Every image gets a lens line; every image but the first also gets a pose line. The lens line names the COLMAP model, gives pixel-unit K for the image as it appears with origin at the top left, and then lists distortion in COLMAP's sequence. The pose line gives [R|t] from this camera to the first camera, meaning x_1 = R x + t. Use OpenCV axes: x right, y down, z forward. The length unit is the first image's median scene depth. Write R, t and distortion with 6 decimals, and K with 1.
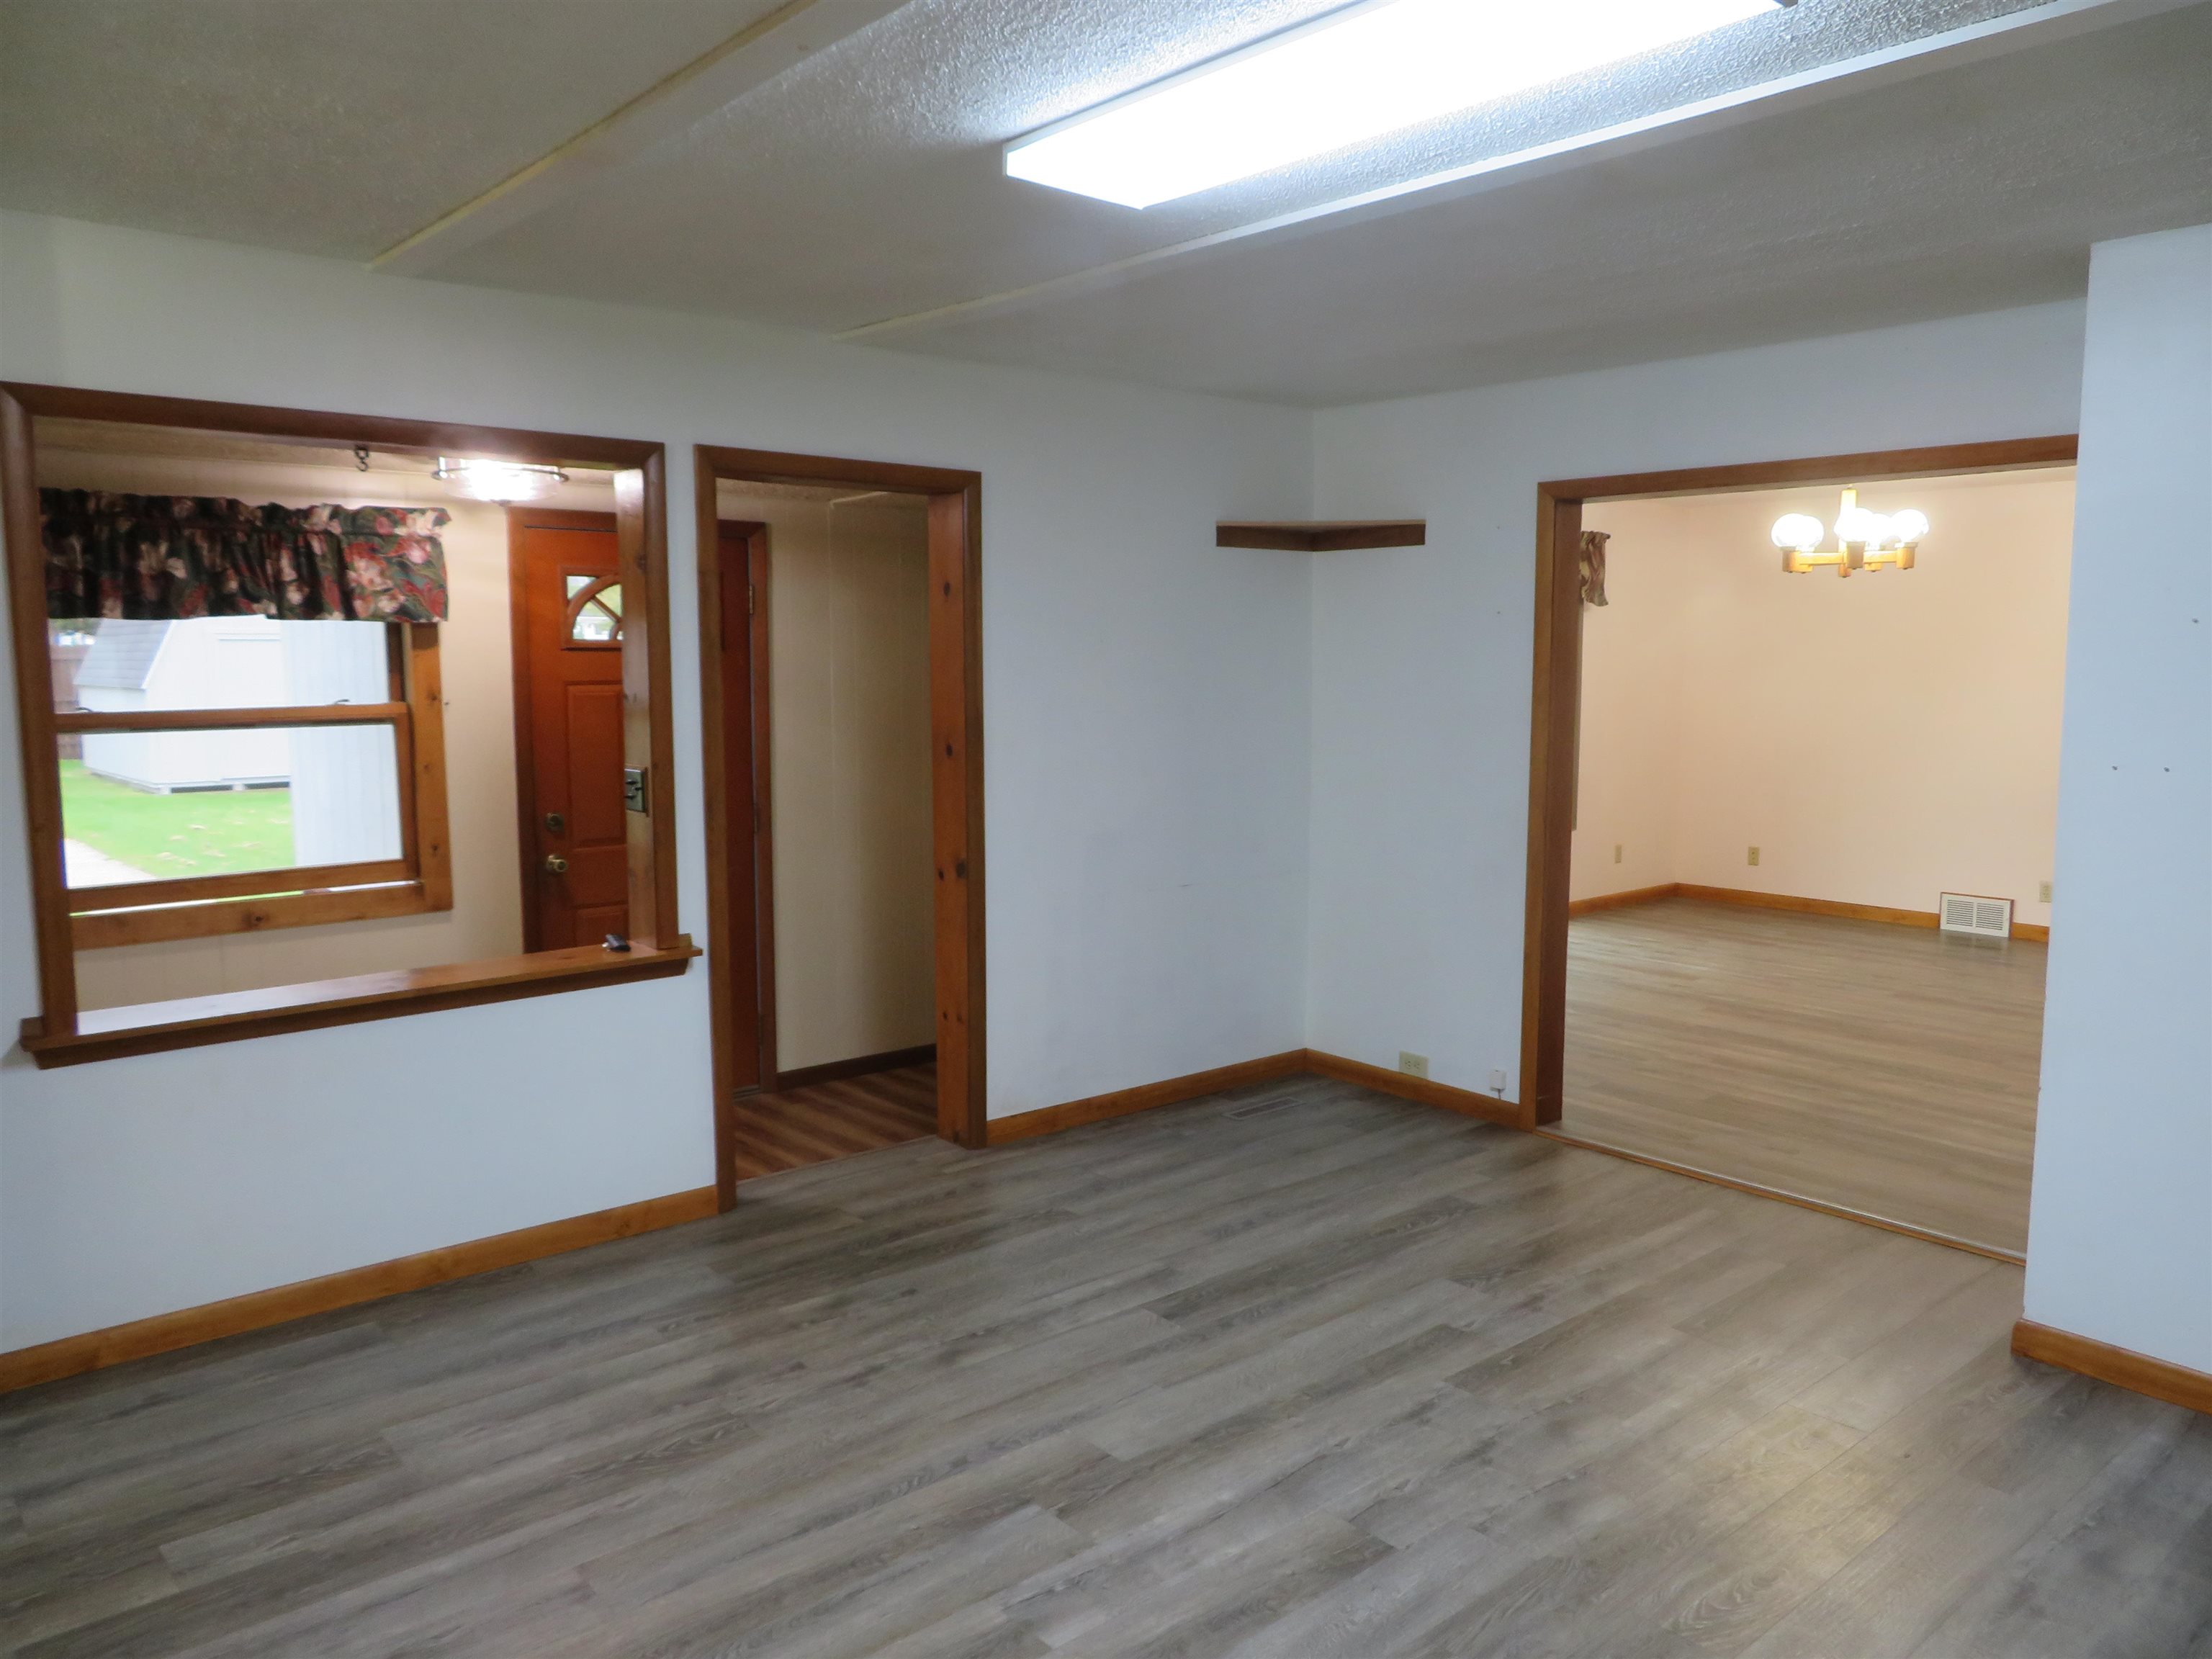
lens RADIAL K [[1599.9, 0, 1106.0], [0, 1599.9, 829.5], [0, 0, 1]] dist [0.001419, 0.003660]
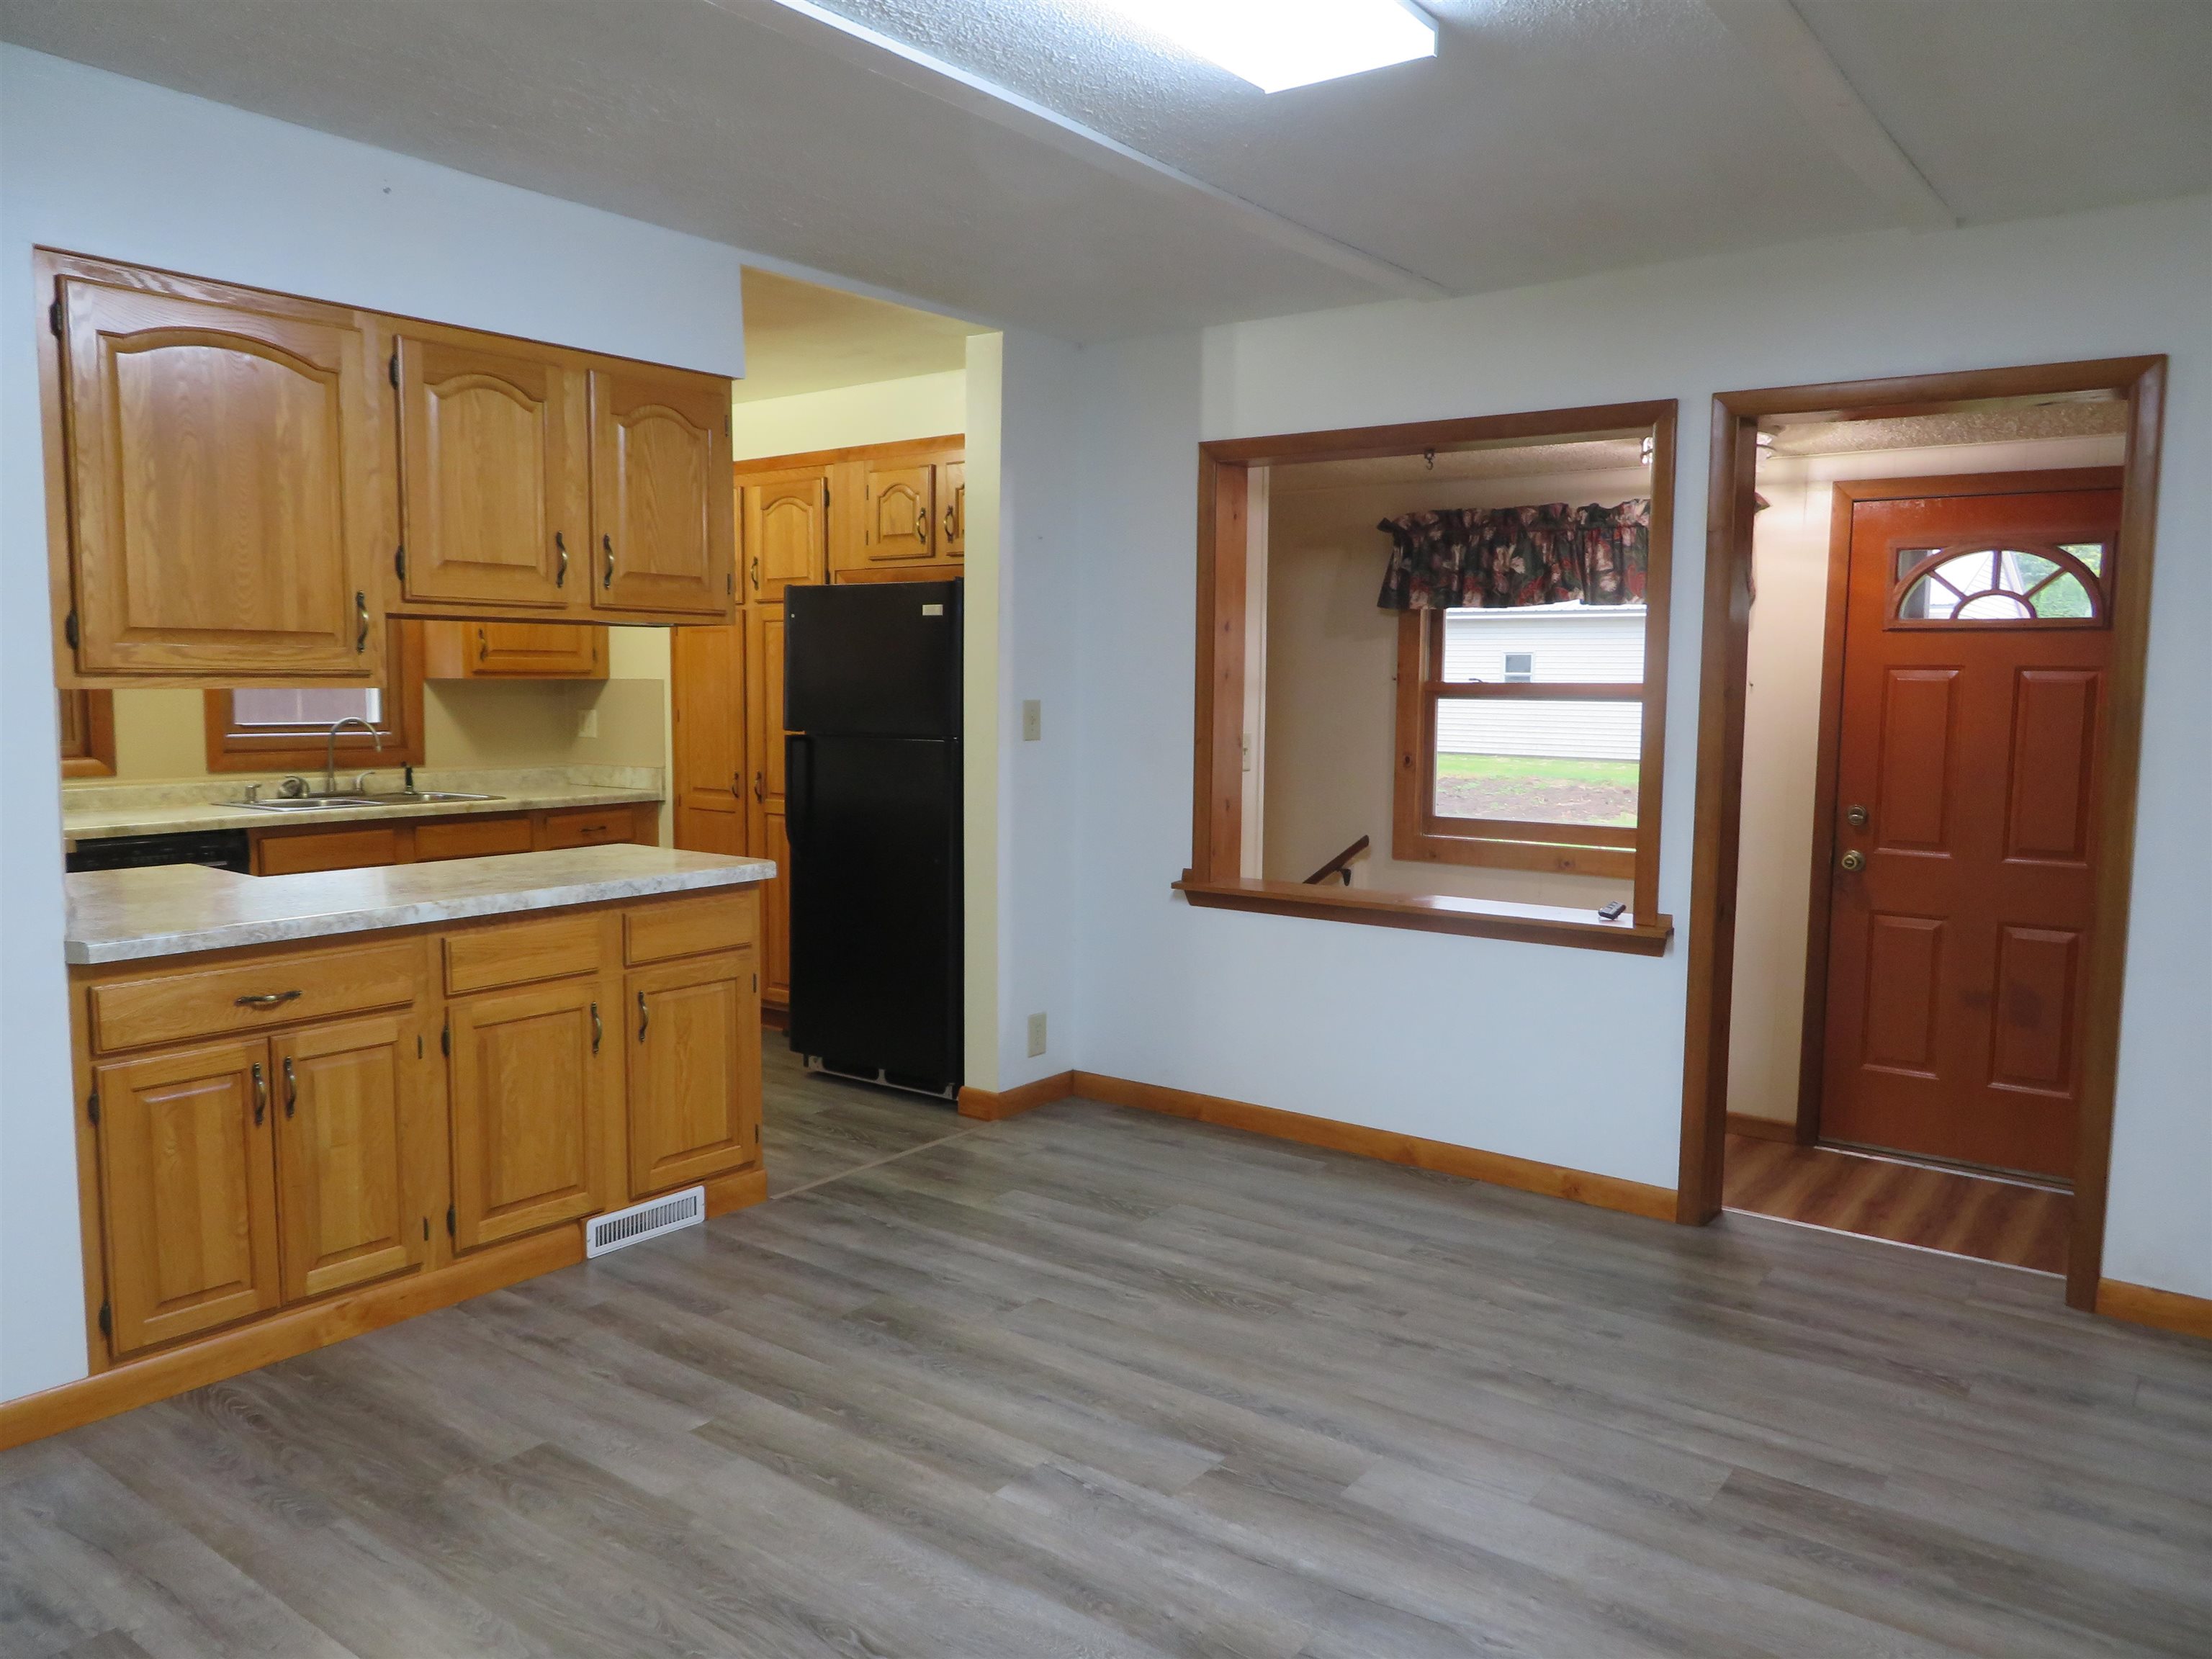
lens RADIAL K [[1589.5, 0, 1107.7], [0, 1589.5, 830.4], [0, 0, 1]] dist [-0.007565, 0.004903]
pose [[0.209169, 0.096848, -0.973072, 0.657509], [-0.122554, 0.989834, 0.072173, -0.013241], [0.970170, 0.104157, 0.218911, 0.529195]]
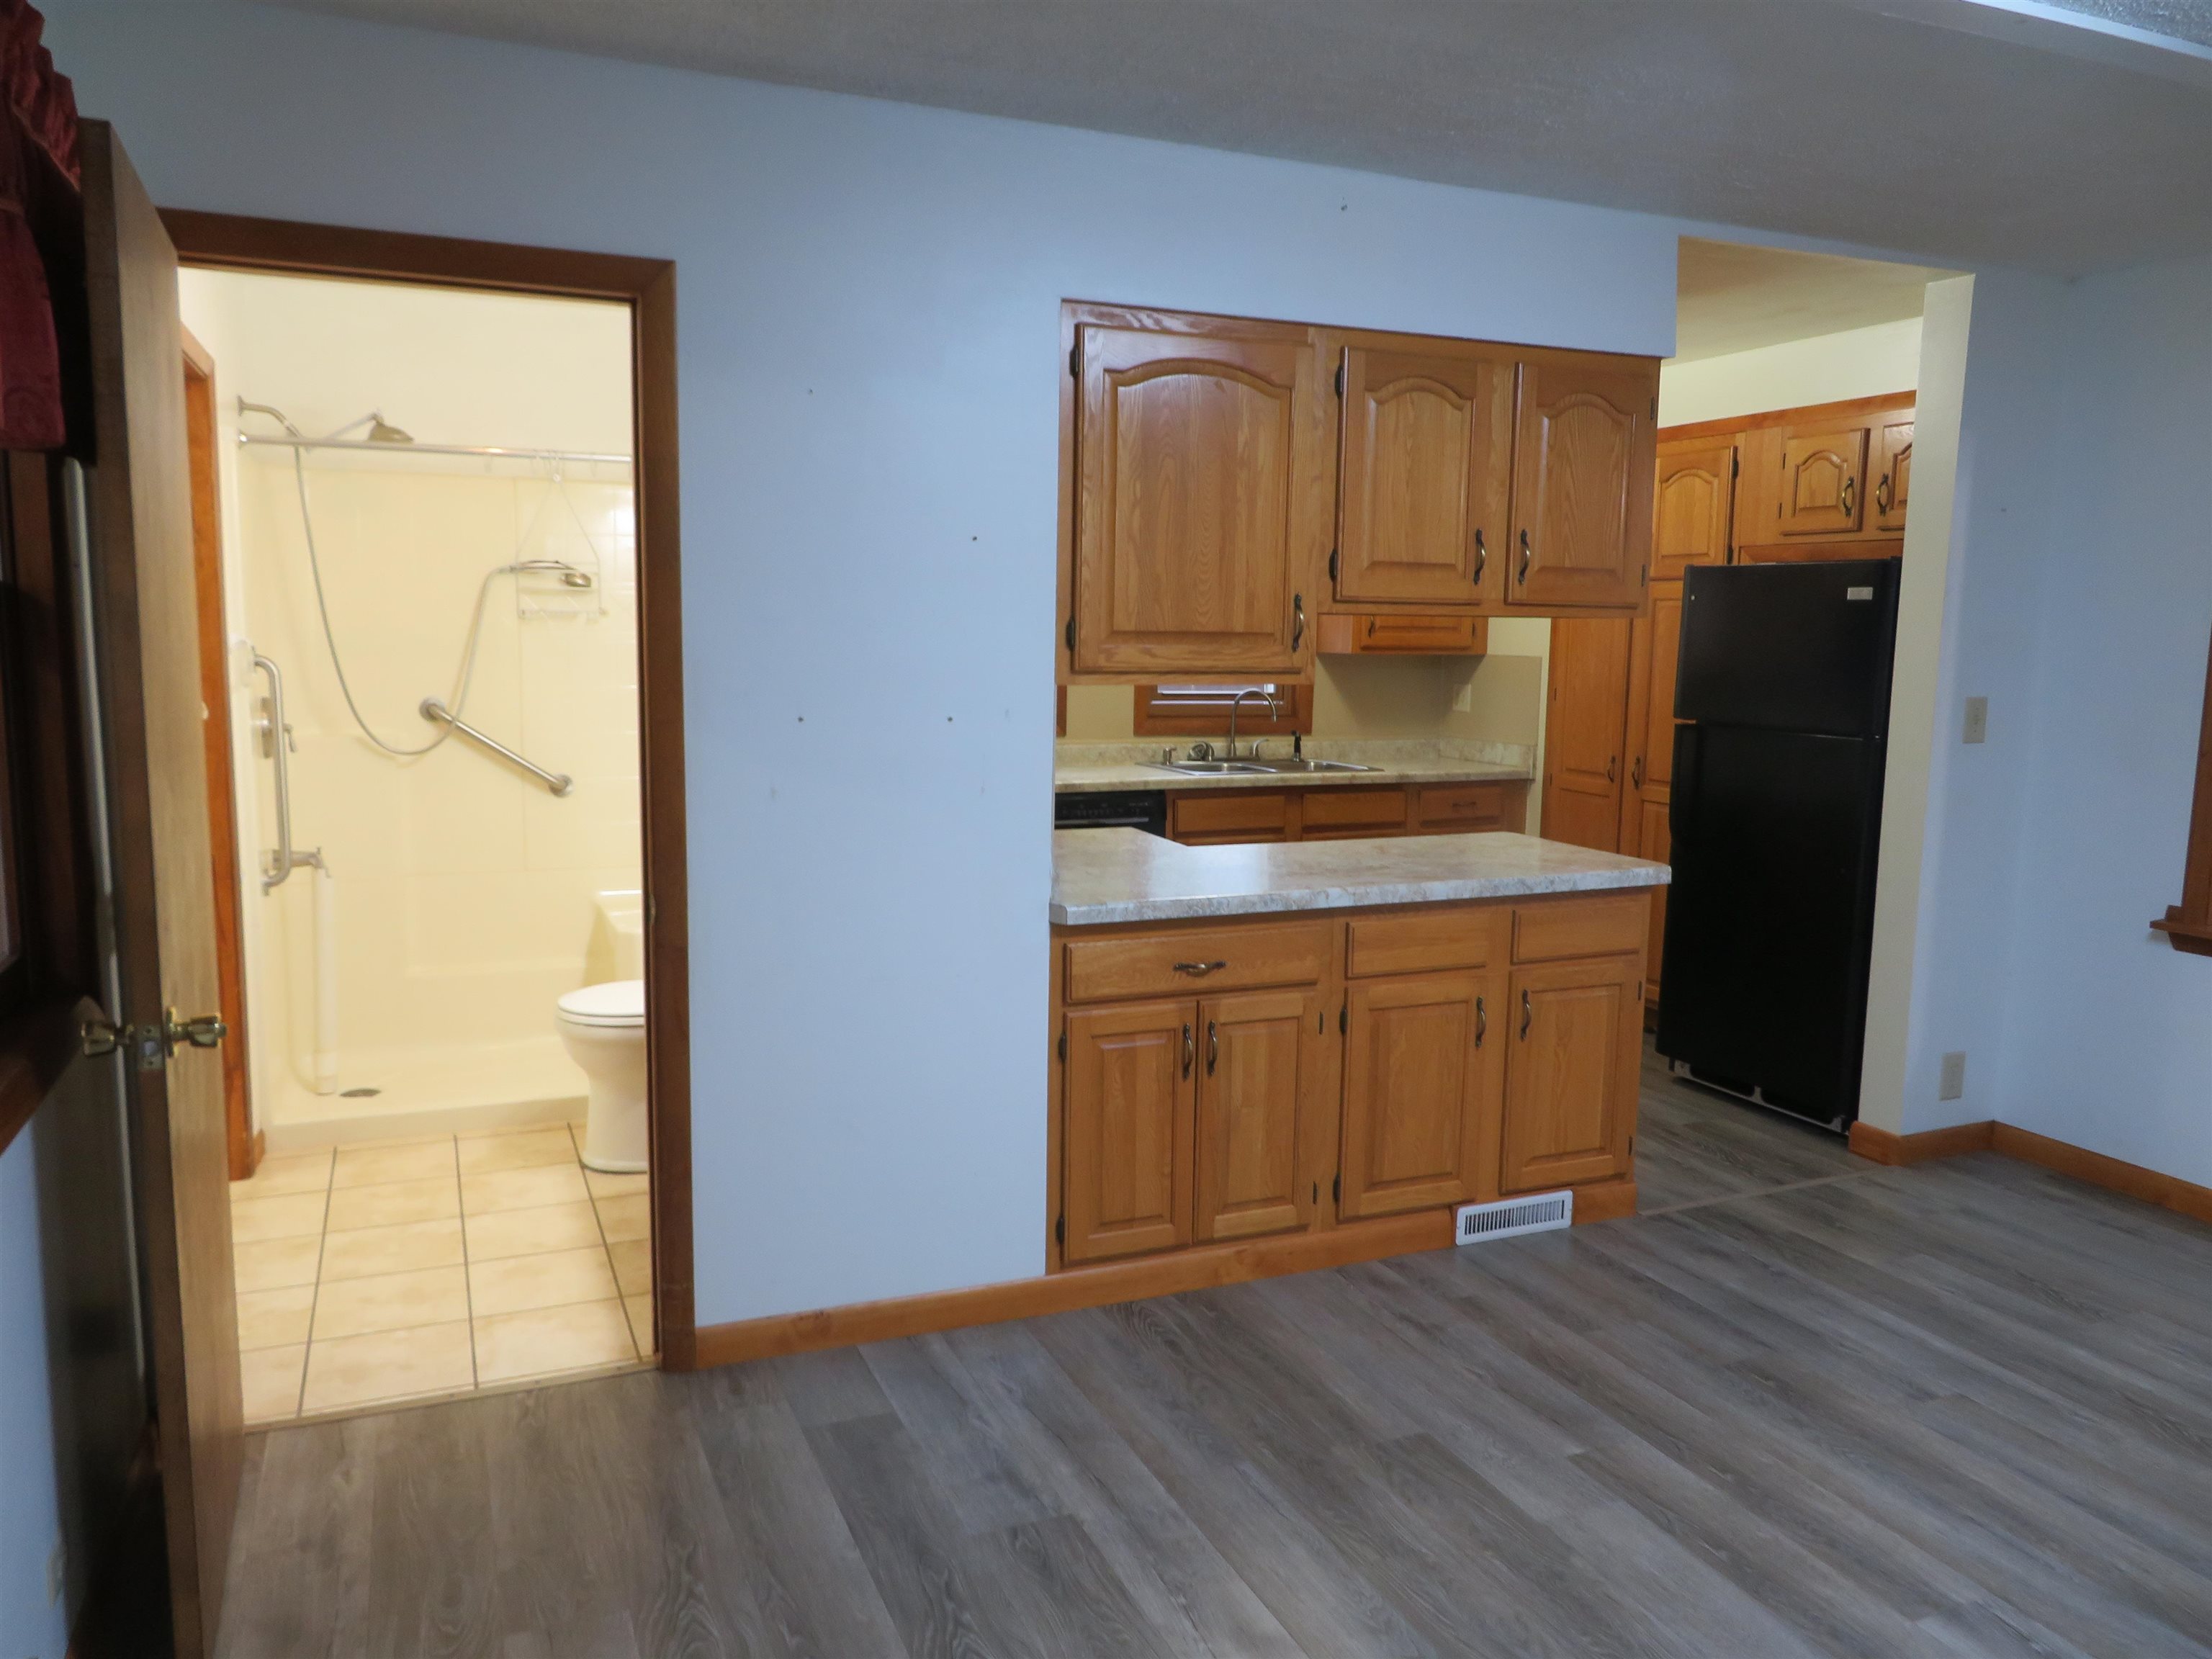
lens RADIAL K [[1587.5, 0, 1104.3], [0, 1587.5, 827.8], [0, 0, 1]] dist [-0.010769, 0.008703]
pose [[-0.299510, 0.121763, -0.946291, 0.637680], [-0.125770, 0.978129, 0.165667, -0.034998], [0.945767, 0.168634, -0.277645, 0.482180]]
